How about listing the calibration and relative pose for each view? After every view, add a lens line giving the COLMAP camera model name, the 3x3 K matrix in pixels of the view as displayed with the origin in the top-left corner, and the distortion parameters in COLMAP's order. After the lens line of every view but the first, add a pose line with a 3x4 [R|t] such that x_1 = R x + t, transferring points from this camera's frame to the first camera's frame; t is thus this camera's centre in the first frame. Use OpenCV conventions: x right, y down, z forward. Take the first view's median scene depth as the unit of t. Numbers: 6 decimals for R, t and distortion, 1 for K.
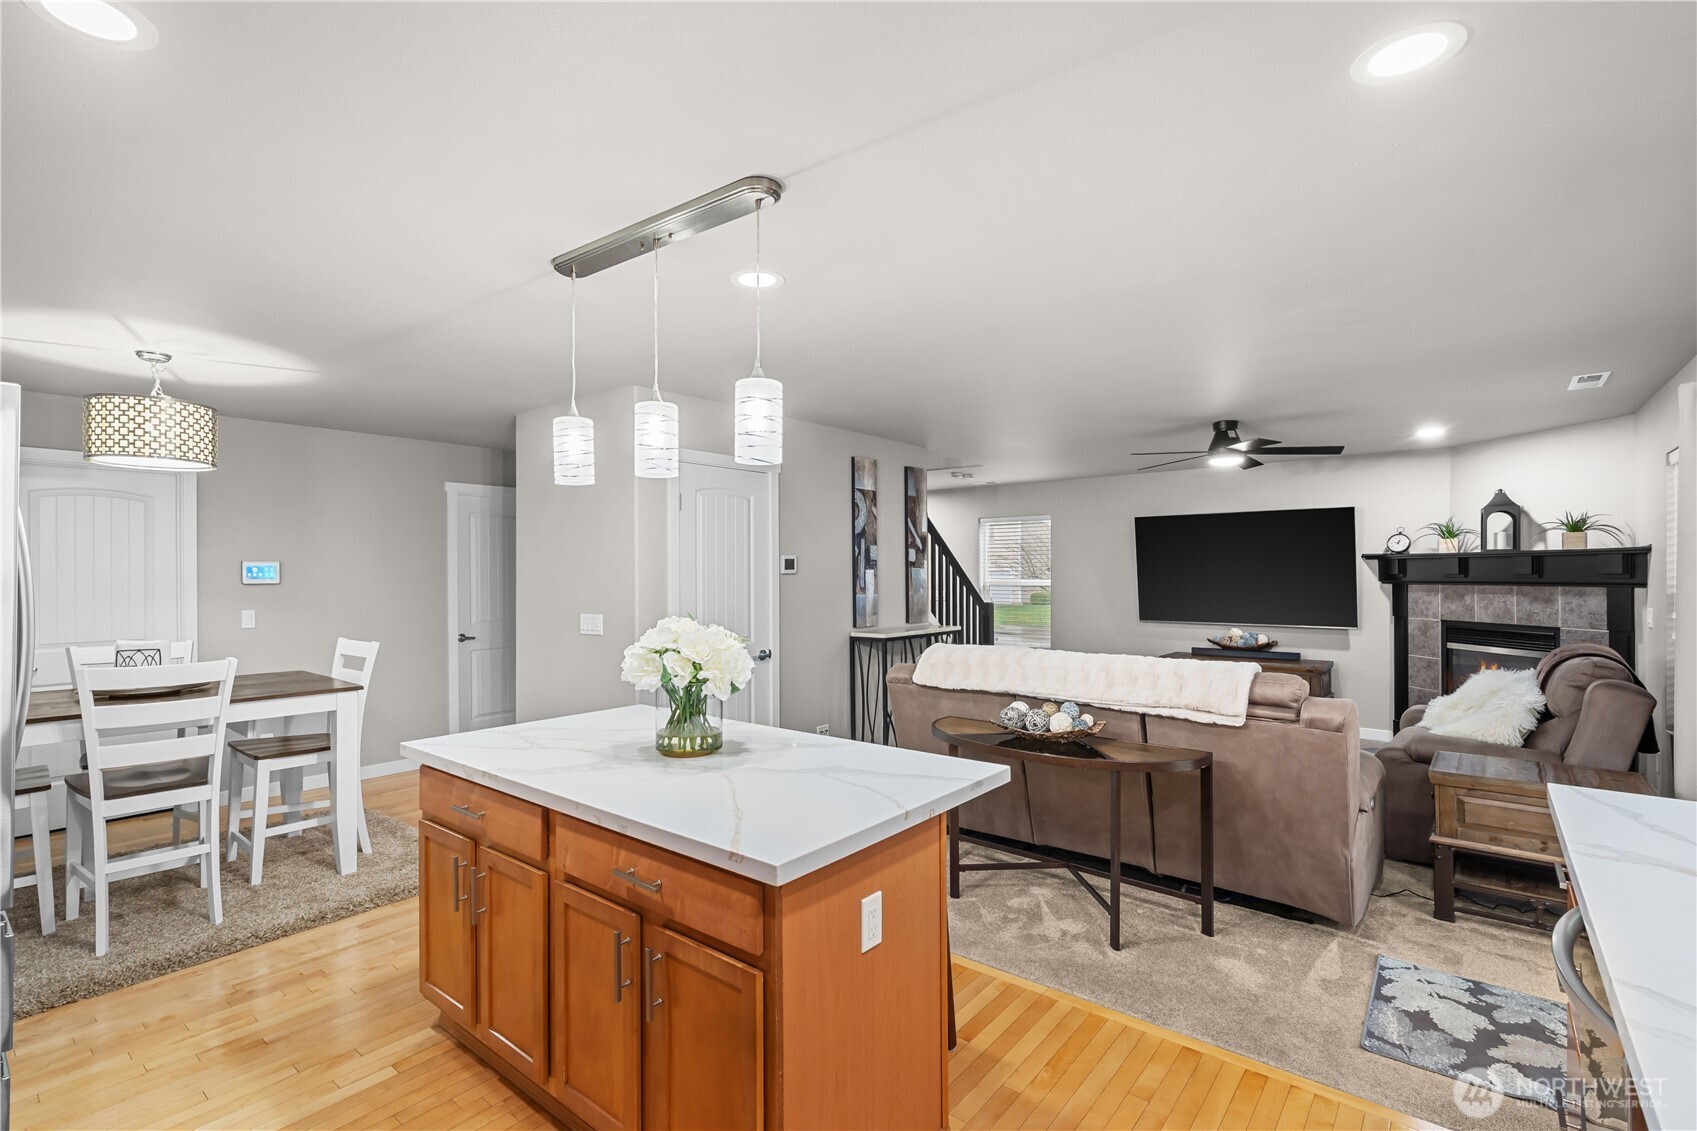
lens RADIAL K [[794.0, 0, 836.5], [0, 794.0, 575.5], [0, 0, 1]] dist [0.001732, 0.000756]
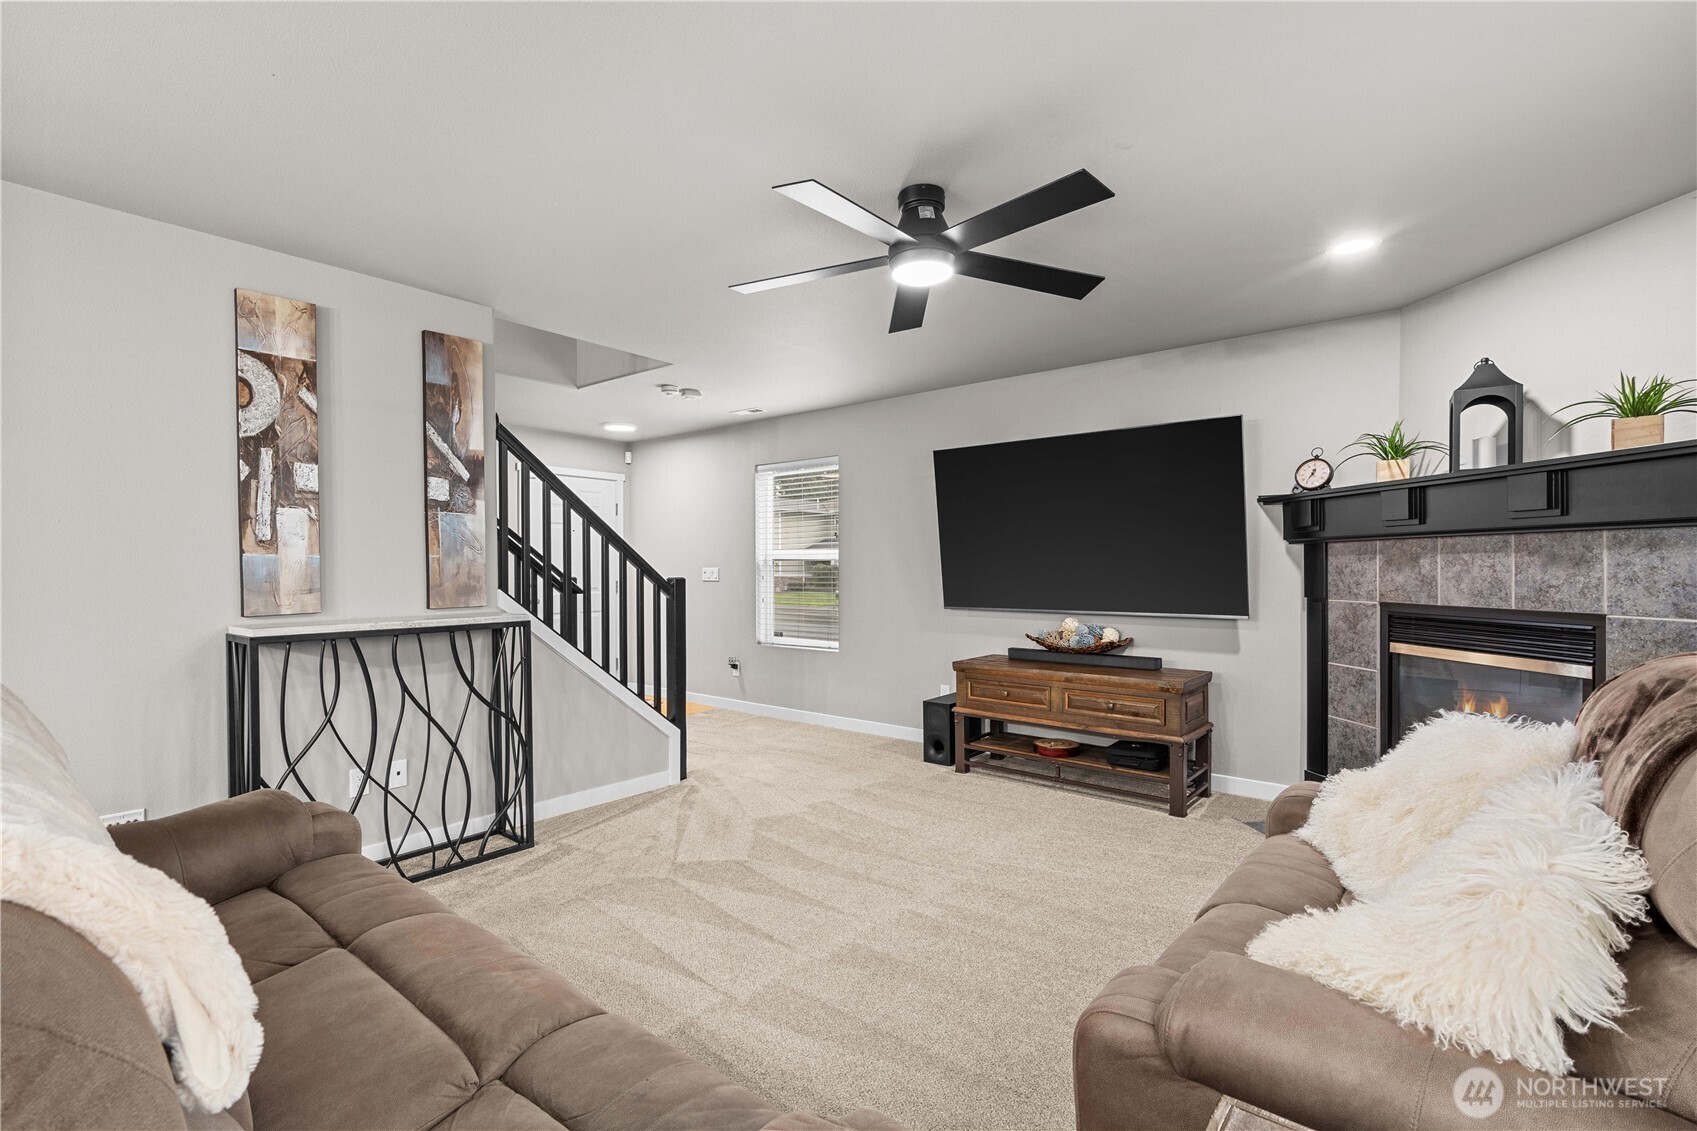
lens RADIAL K [[771.1, 0, 835.3], [0, 771.1, 573.5], [0, 0, 1]] dist [-0.001936, 0.000770]
pose [[0.999982, -0.001431, -0.005763, 0.380860], [0.001465, 0.999982, 0.005898, 0.031792], [0.005755, -0.005907, 0.999966, 0.455170]]
